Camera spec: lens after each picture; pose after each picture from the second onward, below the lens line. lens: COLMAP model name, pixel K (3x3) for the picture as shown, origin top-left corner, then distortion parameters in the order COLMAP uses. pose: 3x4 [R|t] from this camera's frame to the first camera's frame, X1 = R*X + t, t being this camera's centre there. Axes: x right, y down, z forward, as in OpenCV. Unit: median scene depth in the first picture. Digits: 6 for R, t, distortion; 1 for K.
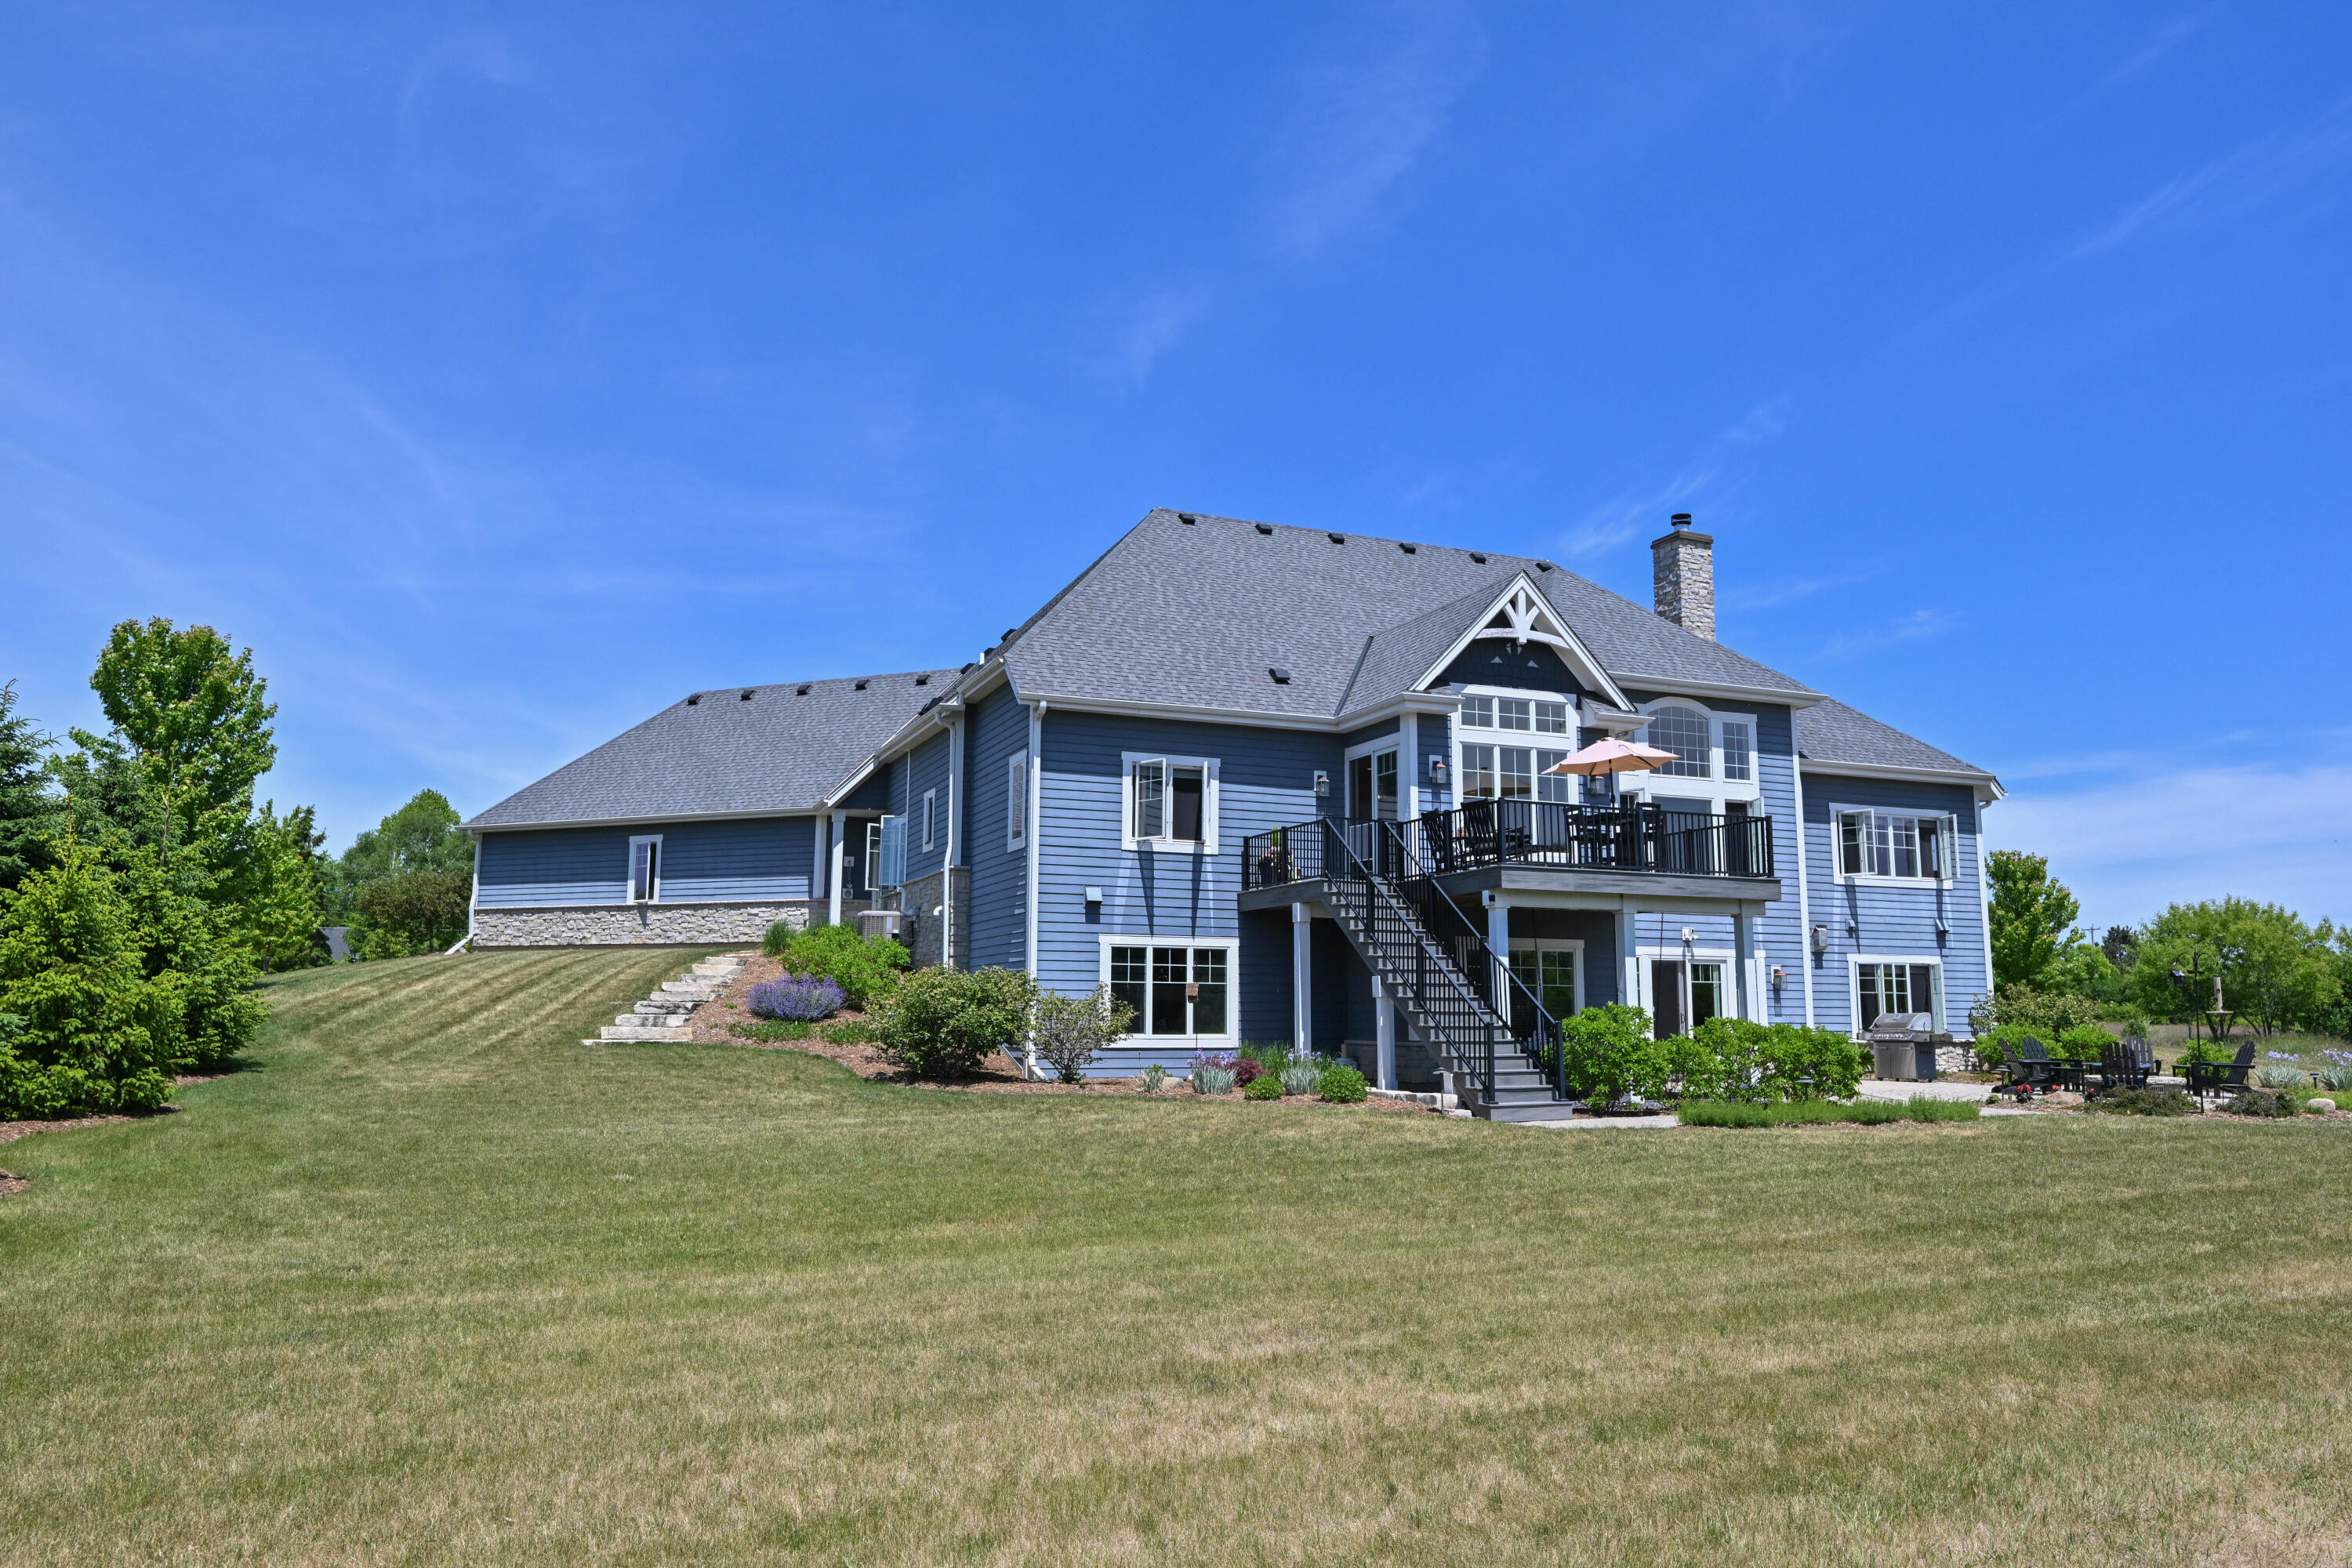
lens RADIAL K [[1543.2, 0, 1179.5], [0, 1543.2, 786.6], [0, 0, 1]] dist [0.003165, 0.000273]
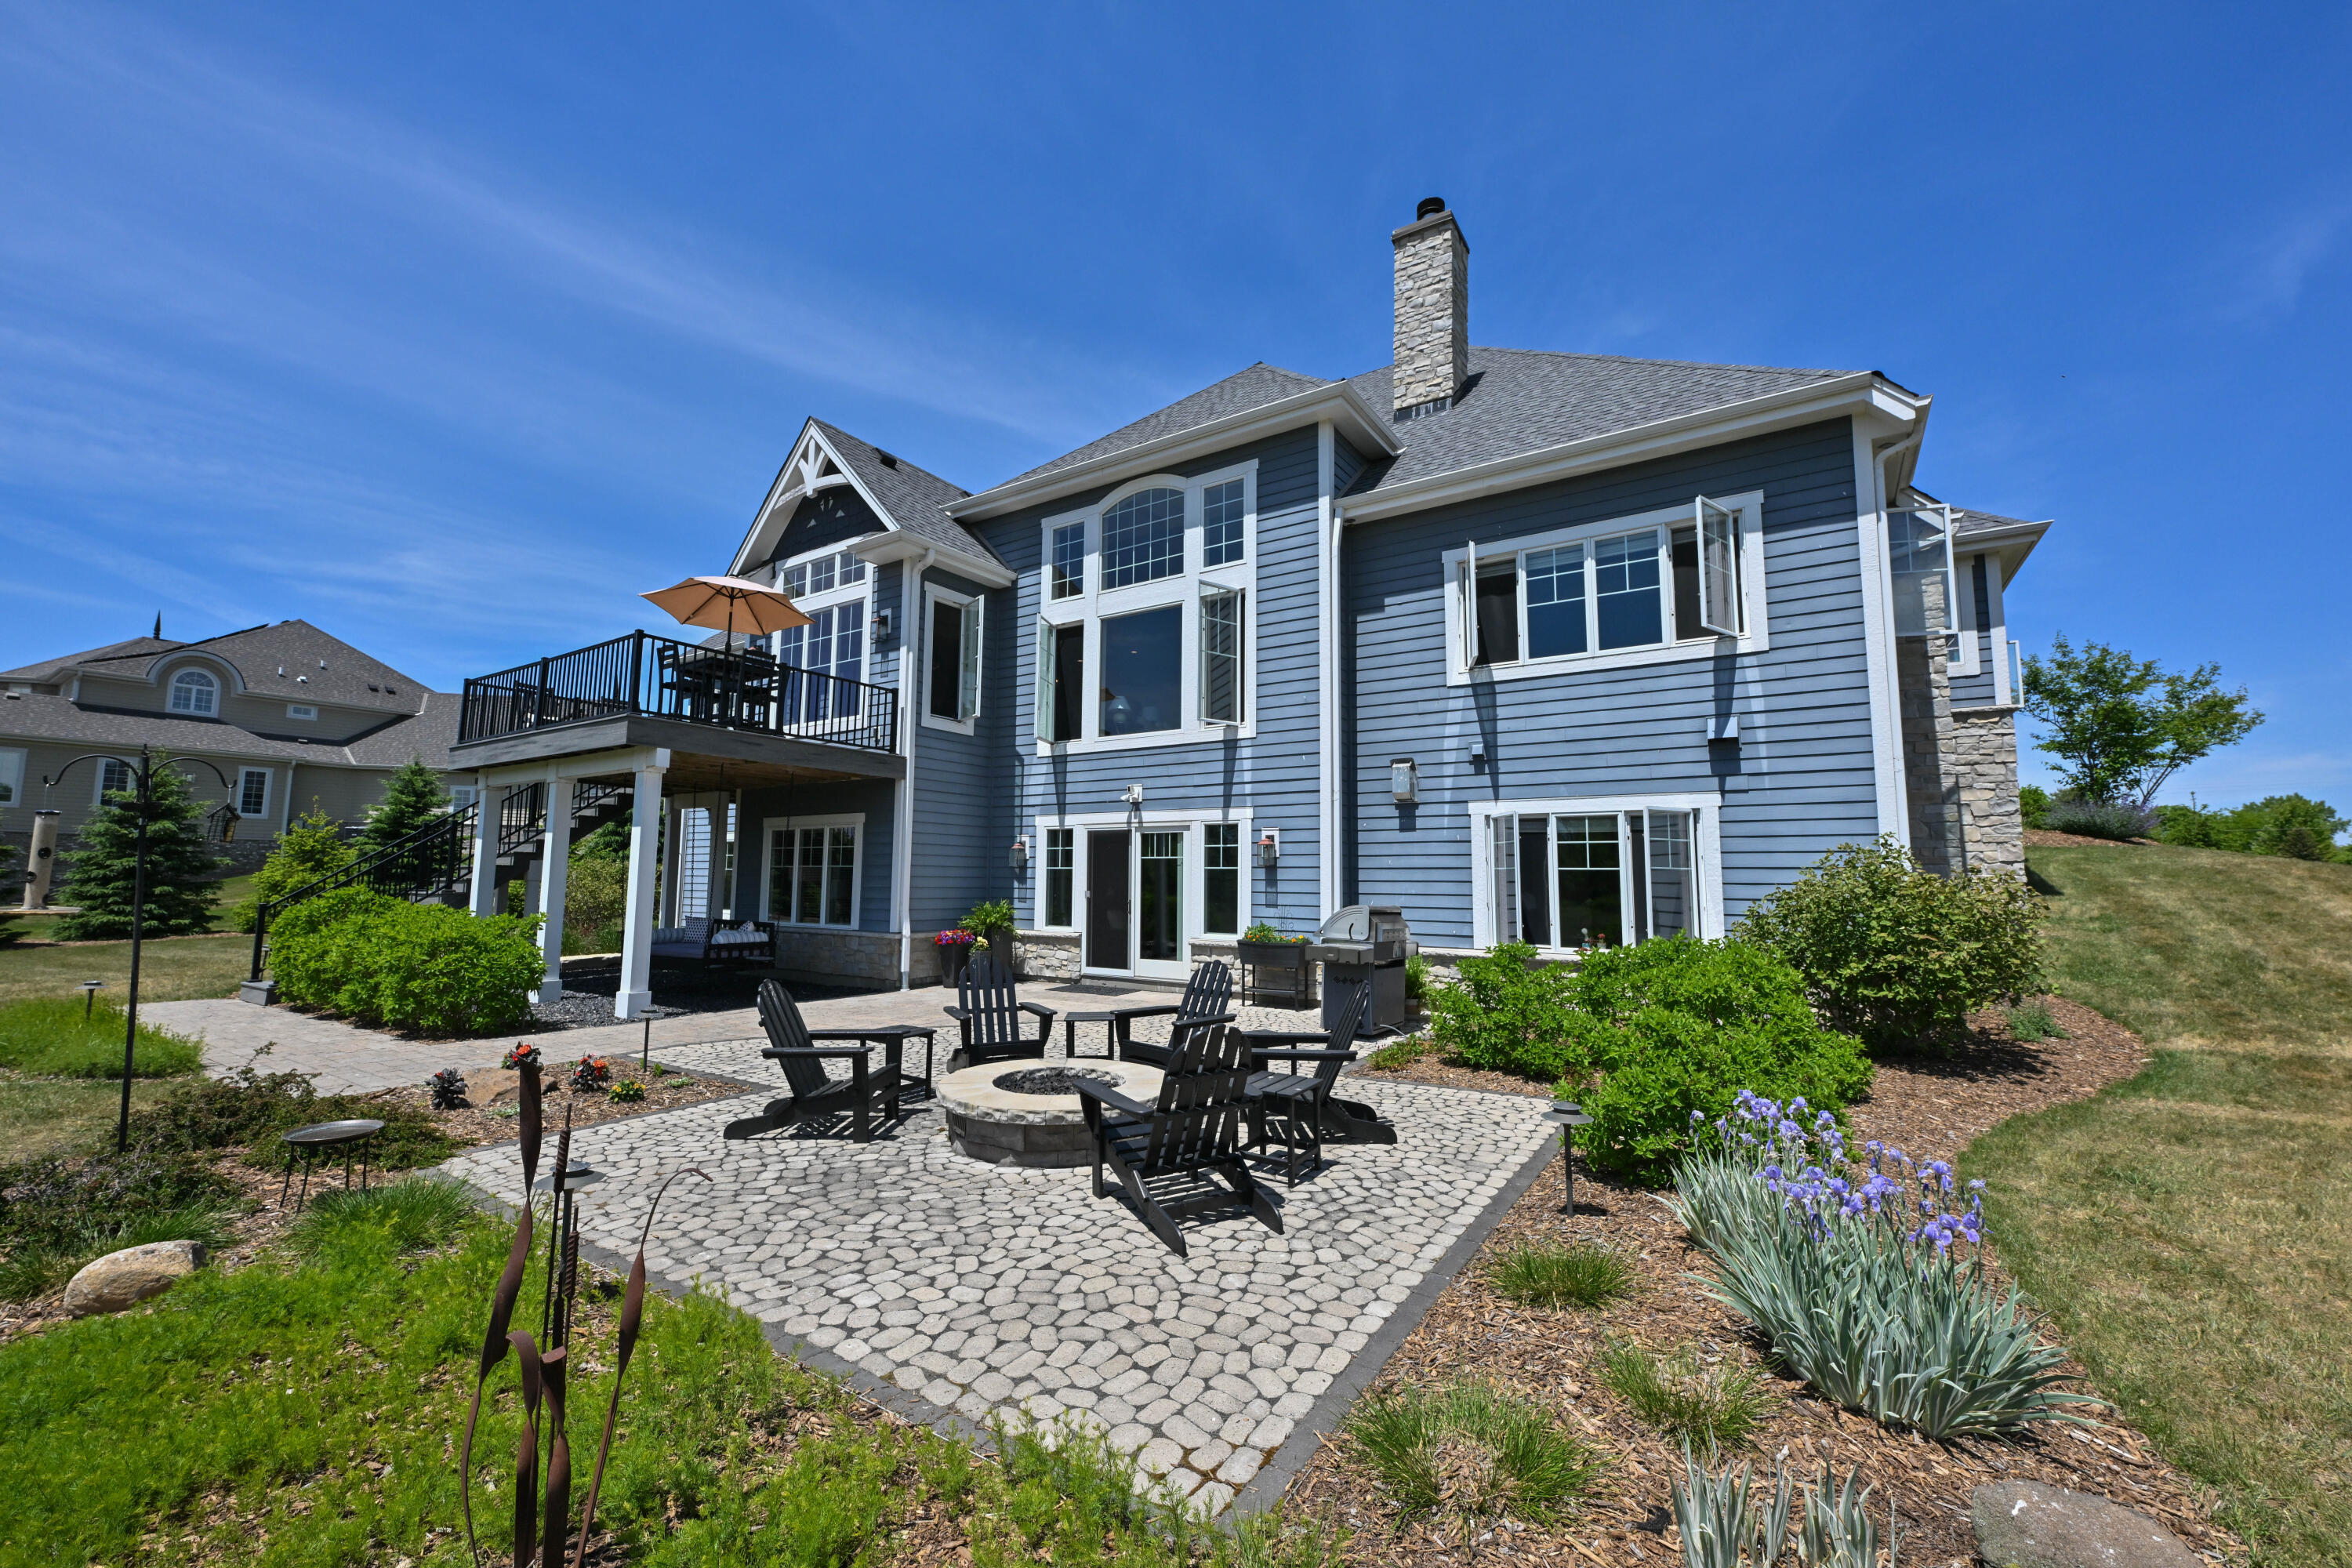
lens RADIAL K [[967.0, 0, 1169.1], [0, 967.0, 785.9], [0, 0, 1]] dist [0.000931, 0.000024]
pose [[0.554789, -0.086218, -0.827512, 0.698659], [0.116676, 0.992850, -0.025222, 0.102188], [0.823769, -0.082558, 0.560882, 0.732676]]
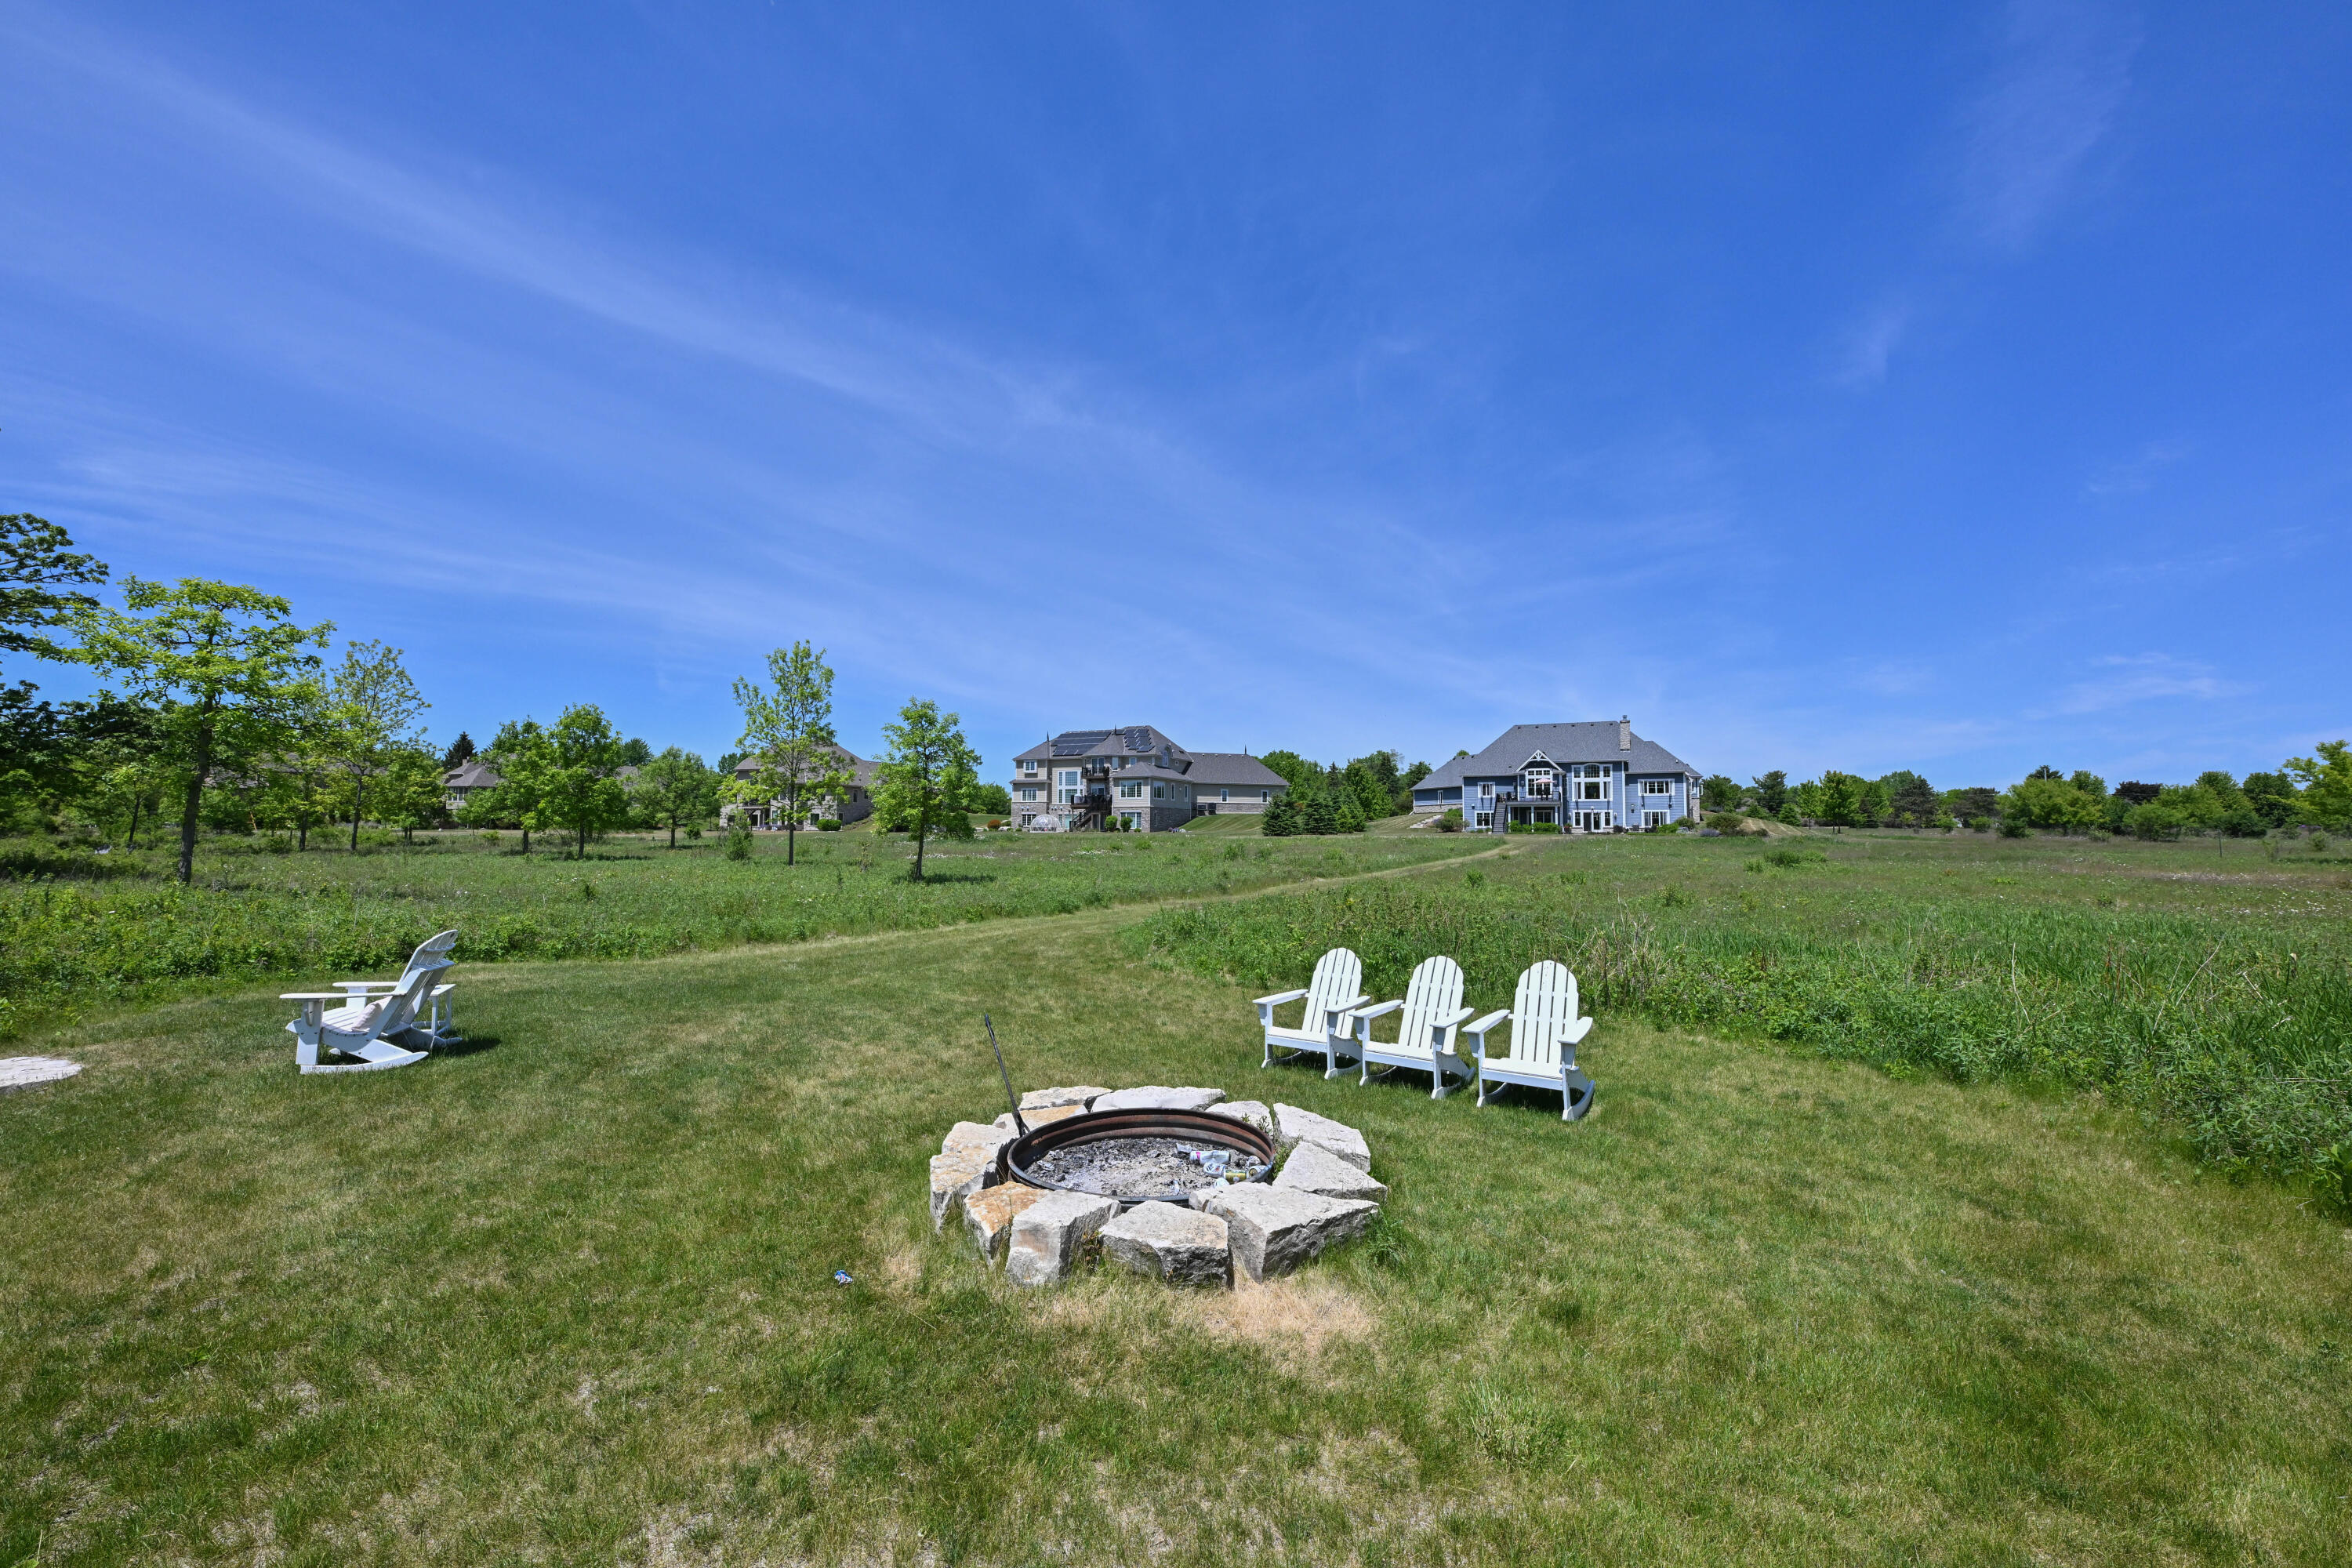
lens RADIAL K [[967.0, 0, 1188.3], [0, 967.0, 783.7], [0, 0, 1]] dist [0.000931, 0.000024]
pose [[0.774175, -0.041034, -0.631640, 1.336800], [0.090881, 0.994763, 0.046765, -0.266935], [0.626413, -0.093609, 0.773850, -2.431951]]
